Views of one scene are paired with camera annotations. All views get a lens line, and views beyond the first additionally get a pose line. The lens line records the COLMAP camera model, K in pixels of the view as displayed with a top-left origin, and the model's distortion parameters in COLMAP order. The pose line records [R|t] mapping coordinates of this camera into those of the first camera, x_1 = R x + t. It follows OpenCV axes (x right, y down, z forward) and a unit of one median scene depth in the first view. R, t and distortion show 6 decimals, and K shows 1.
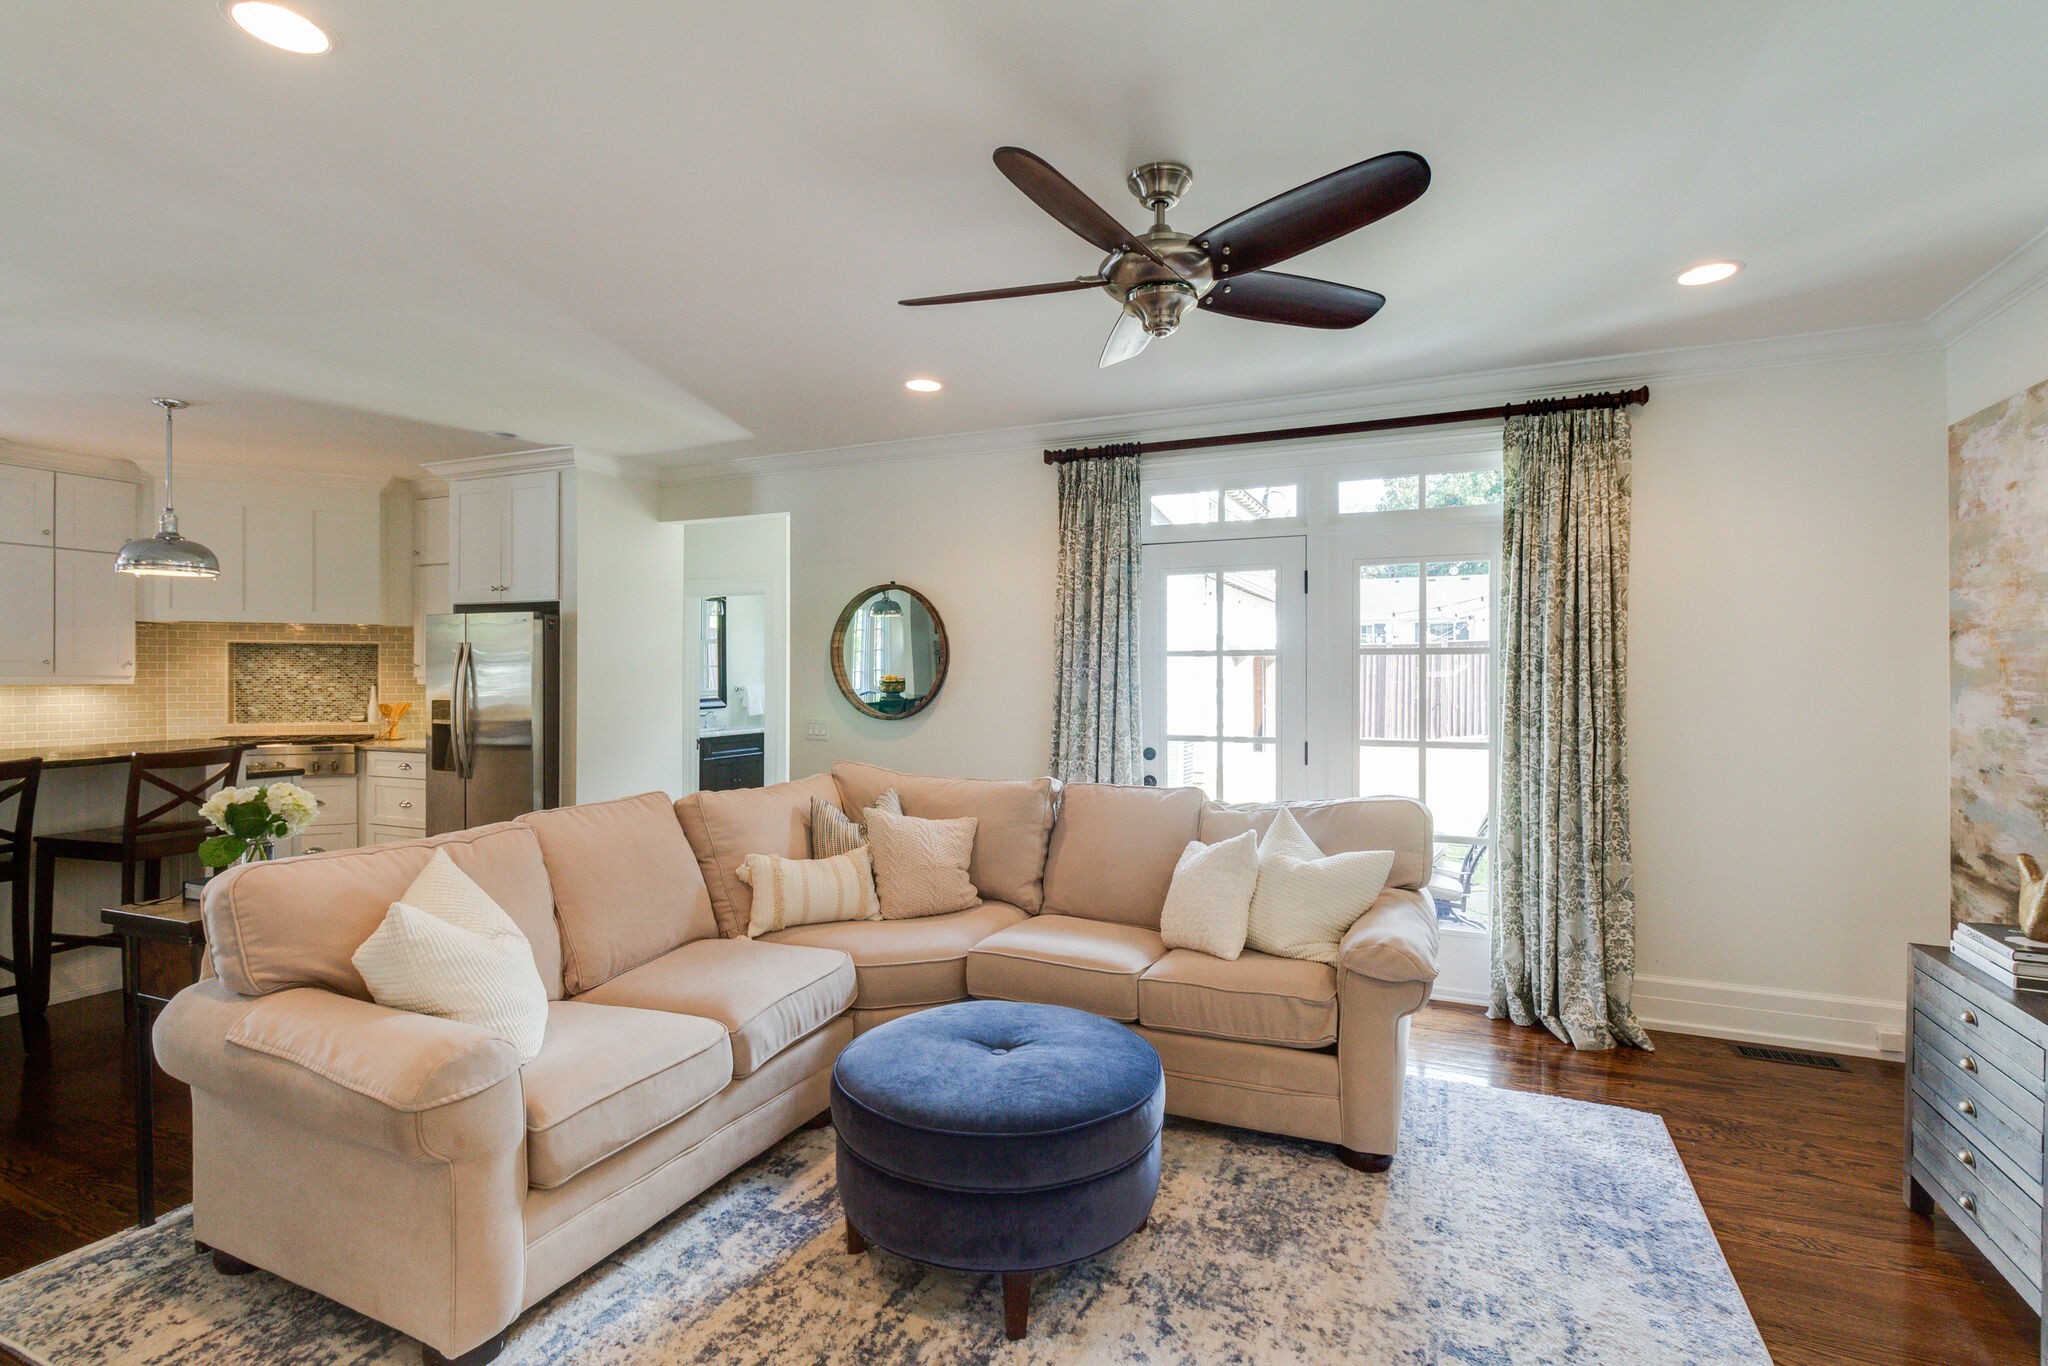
lens RADIAL K [[965.6, 0, 1022.3], [0, 965.6, 678.5], [0, 0, 1]] dist [0.009173, -0.000233]
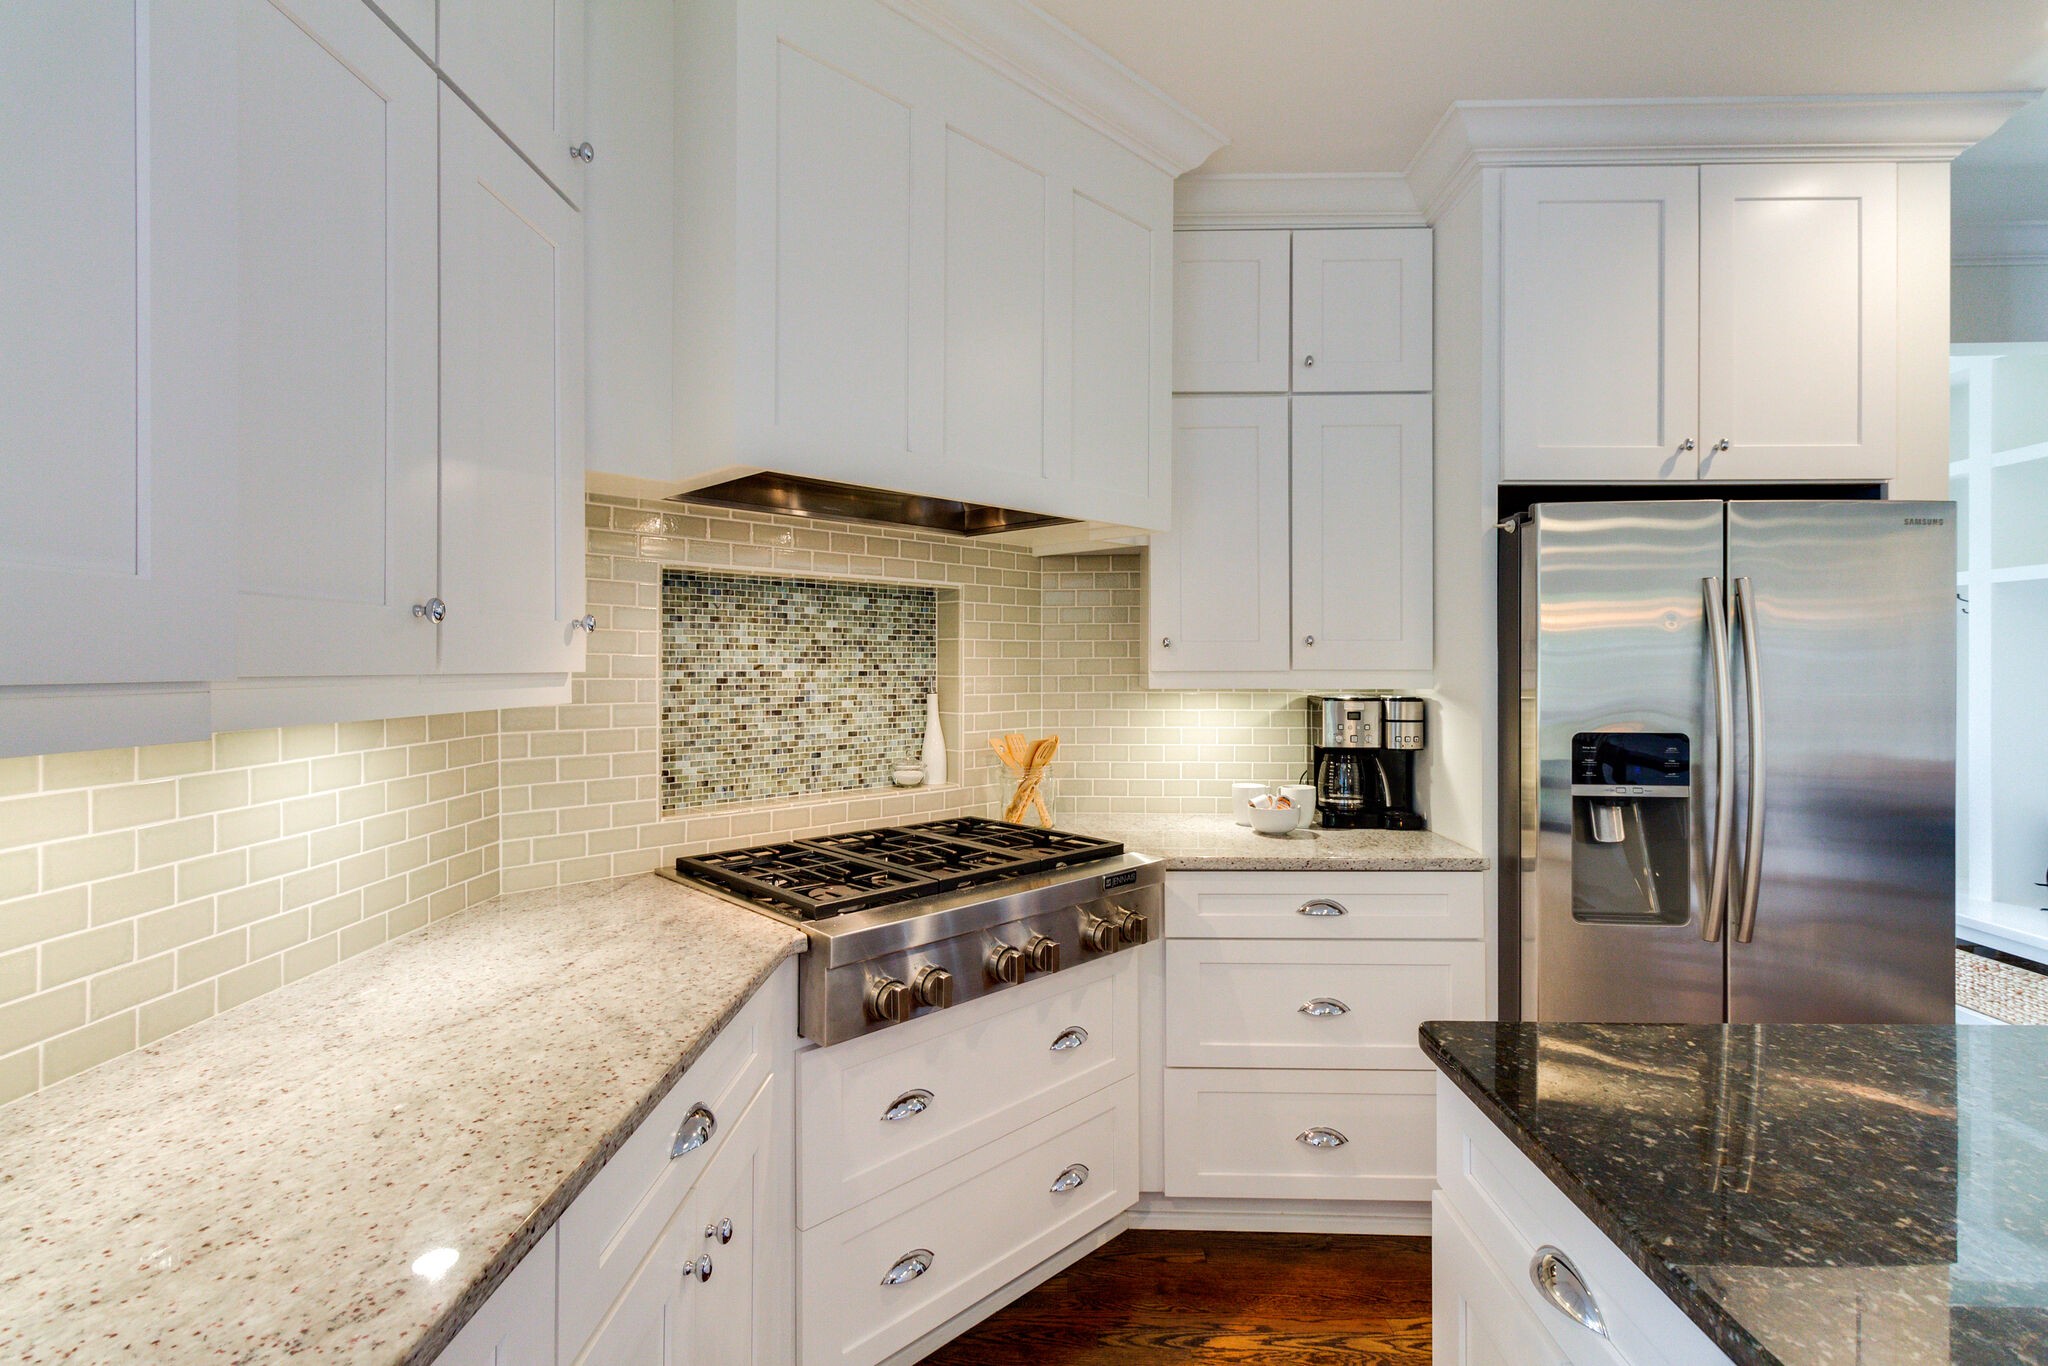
lens RADIAL K [[965.6, 0, 1027.3], [0, 965.6, 686.8], [0, 0, 1]] dist [0.009173, -0.000233]
pose [[0.913490, -0.011024, 0.406711, -1.368073], [0.002684, 0.999774, 0.021070, -0.005937], [-0.406852, -0.018155, 0.913314, 1.072450]]
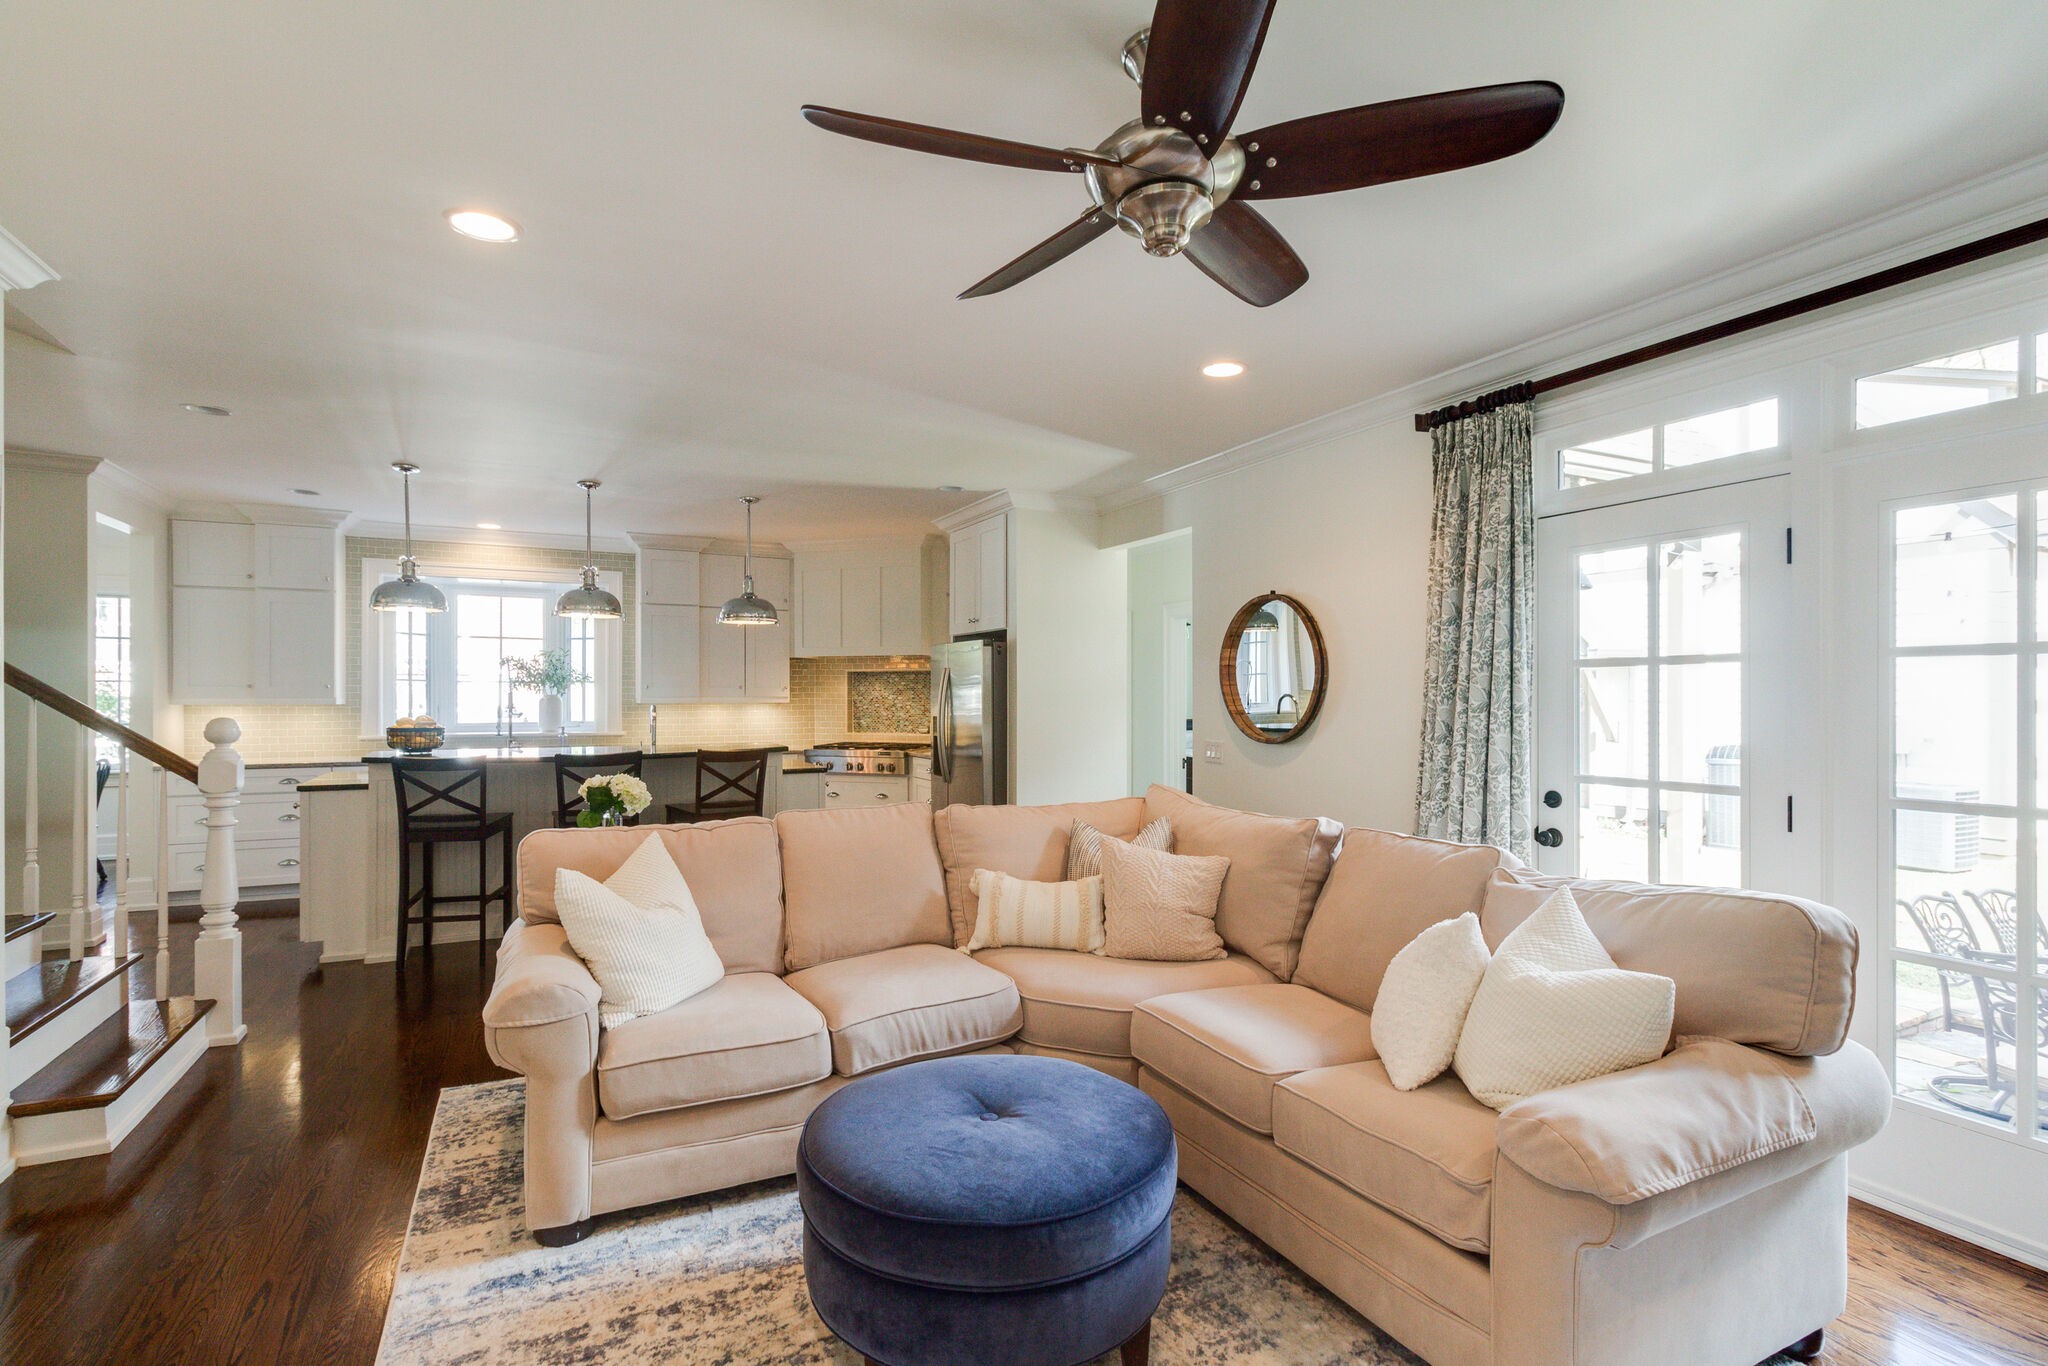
lens RADIAL K [[965.6, 0, 1018.6], [0, 965.6, 698.2], [0, 0, 1]] dist [0.009173, -0.000233]
pose [[0.773769, -0.001170, -0.633466, 0.337308], [0.000230, 0.999999, -0.001566, 0.002151], [0.633467, 0.001066, 0.773769, 0.198220]]
